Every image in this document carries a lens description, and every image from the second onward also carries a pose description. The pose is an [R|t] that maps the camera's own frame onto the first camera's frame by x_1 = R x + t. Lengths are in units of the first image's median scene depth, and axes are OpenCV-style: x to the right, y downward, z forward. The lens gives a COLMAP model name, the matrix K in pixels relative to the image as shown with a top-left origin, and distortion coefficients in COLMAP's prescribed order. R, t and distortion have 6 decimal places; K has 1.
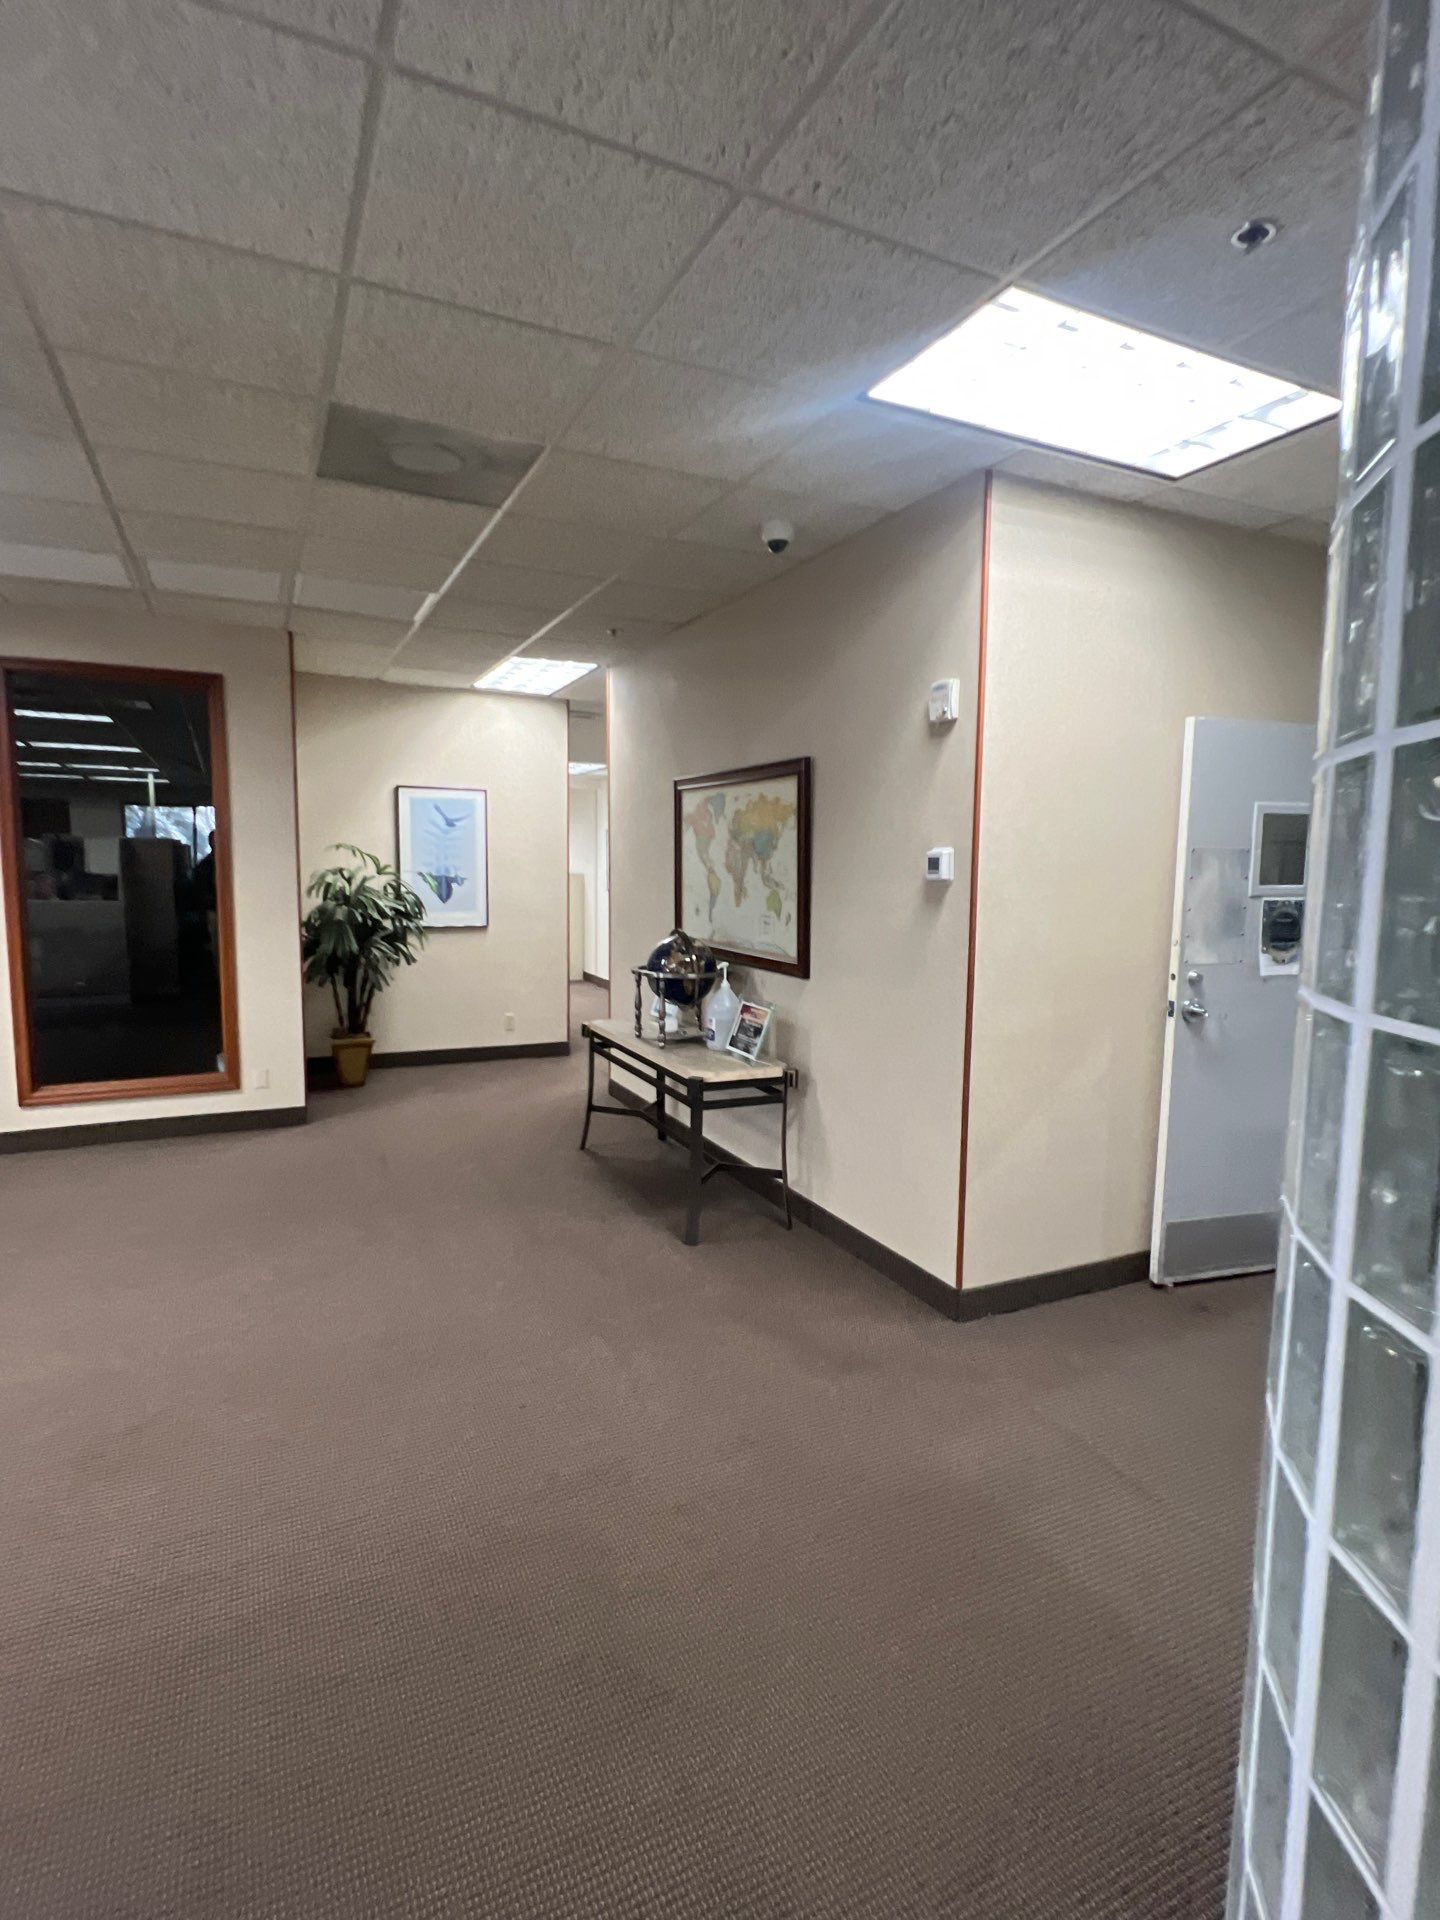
lens RADIAL K [[962.6, 0, 717.7], [0, 962.6, 961.8], [0, 0, 1]] dist [-0.000341, 0.000005]
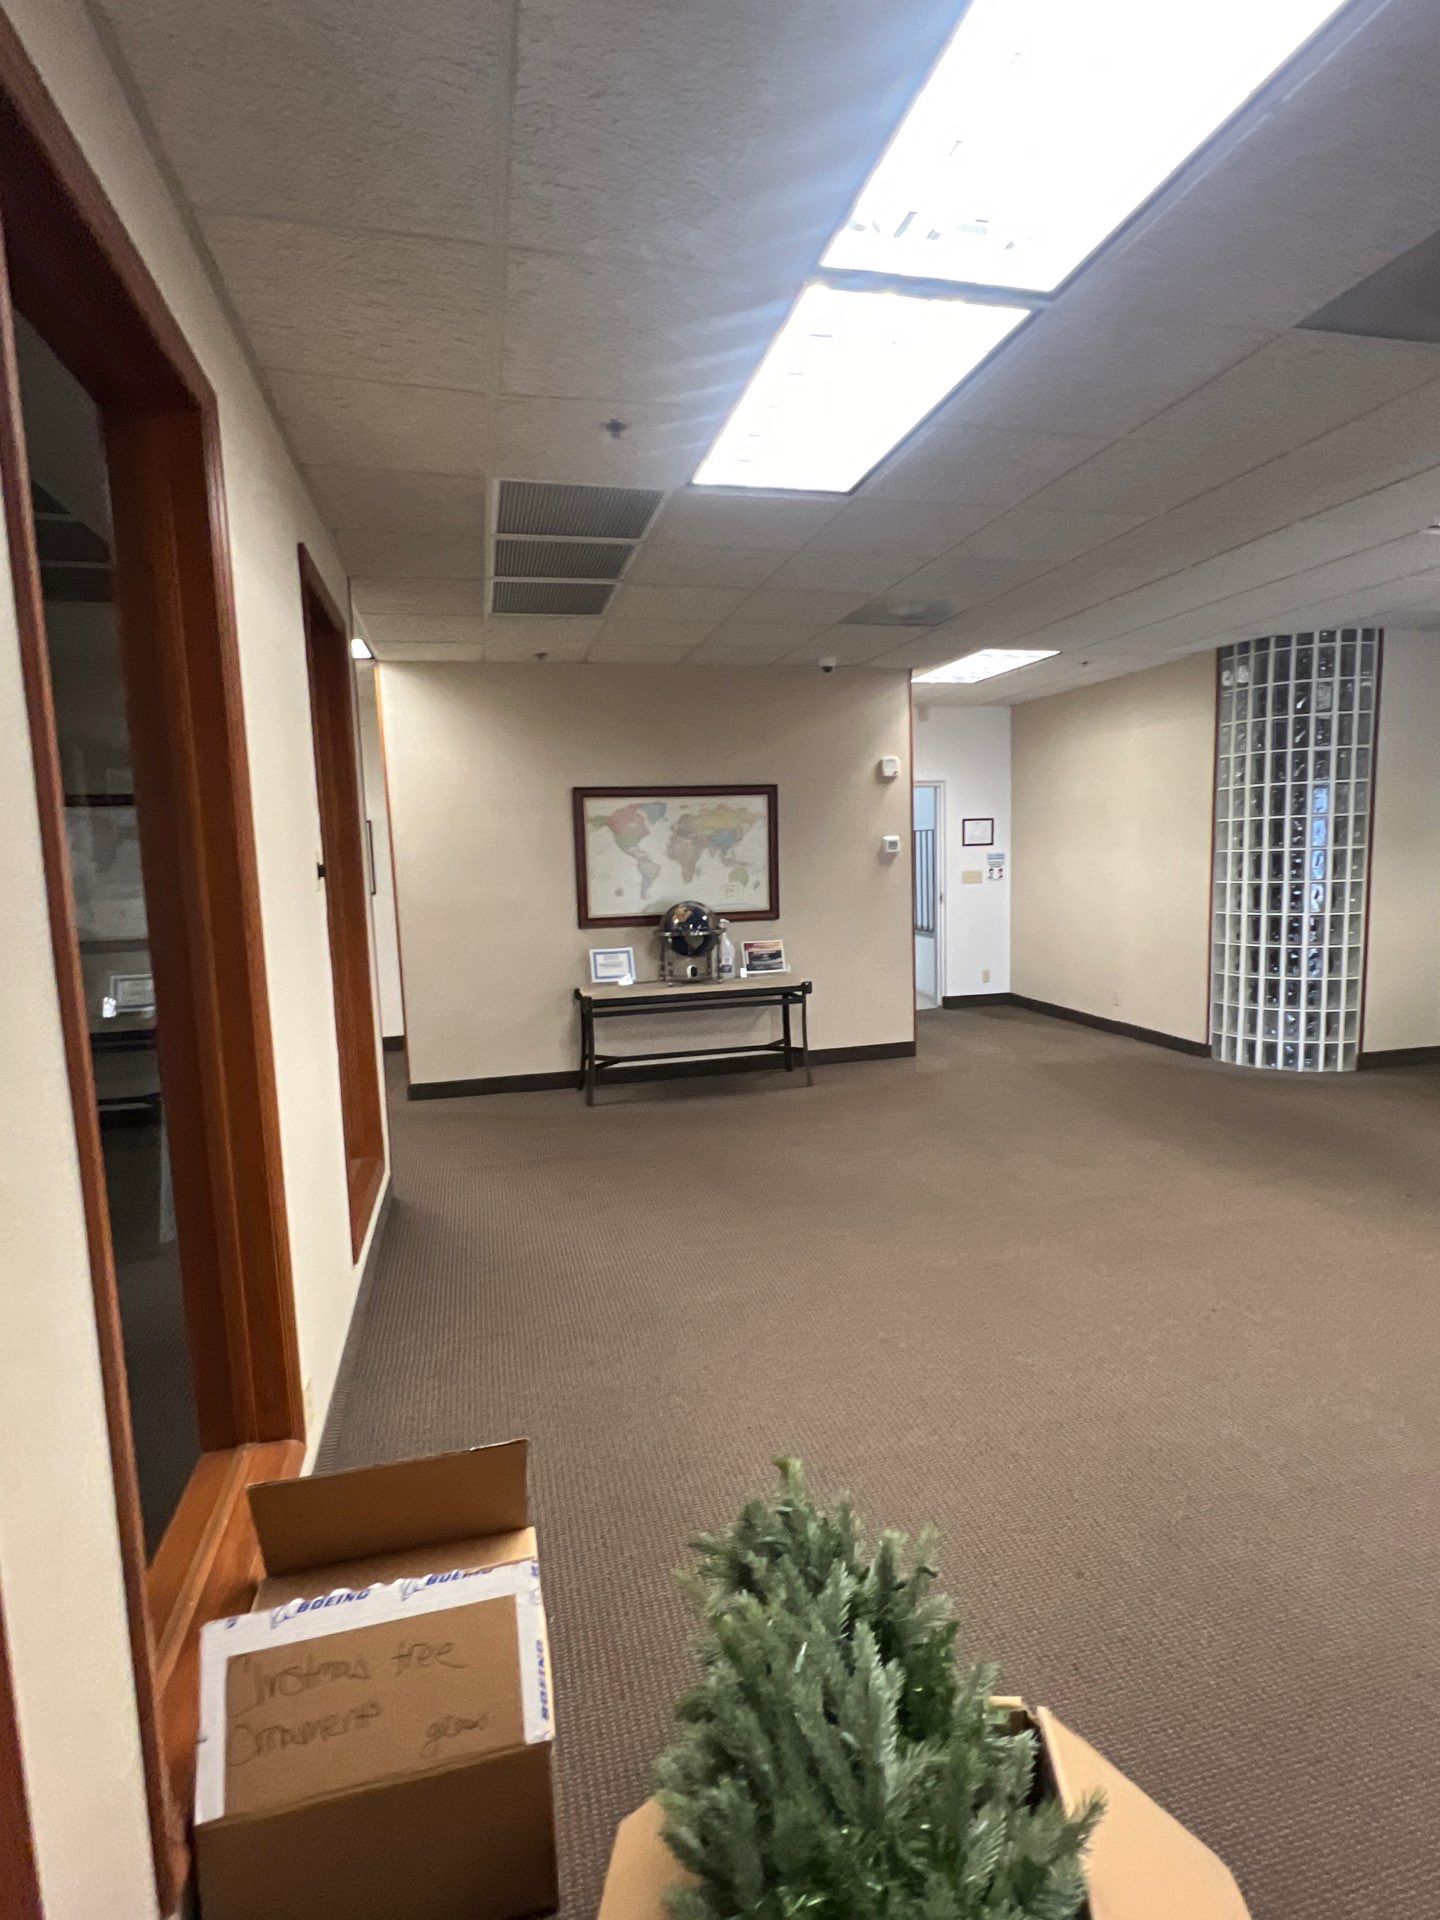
lens RADIAL K [[962.6, 0, 719.6], [0, 962.6, 958.8], [0, 0, 1]] dist [-0.000341, 0.000005]
pose [[0.194999, -0.128179, 0.972392, -1.462310], [0.136088, 0.985370, 0.102600, -0.093156], [-0.971316, 0.112324, 0.209590, 0.723542]]
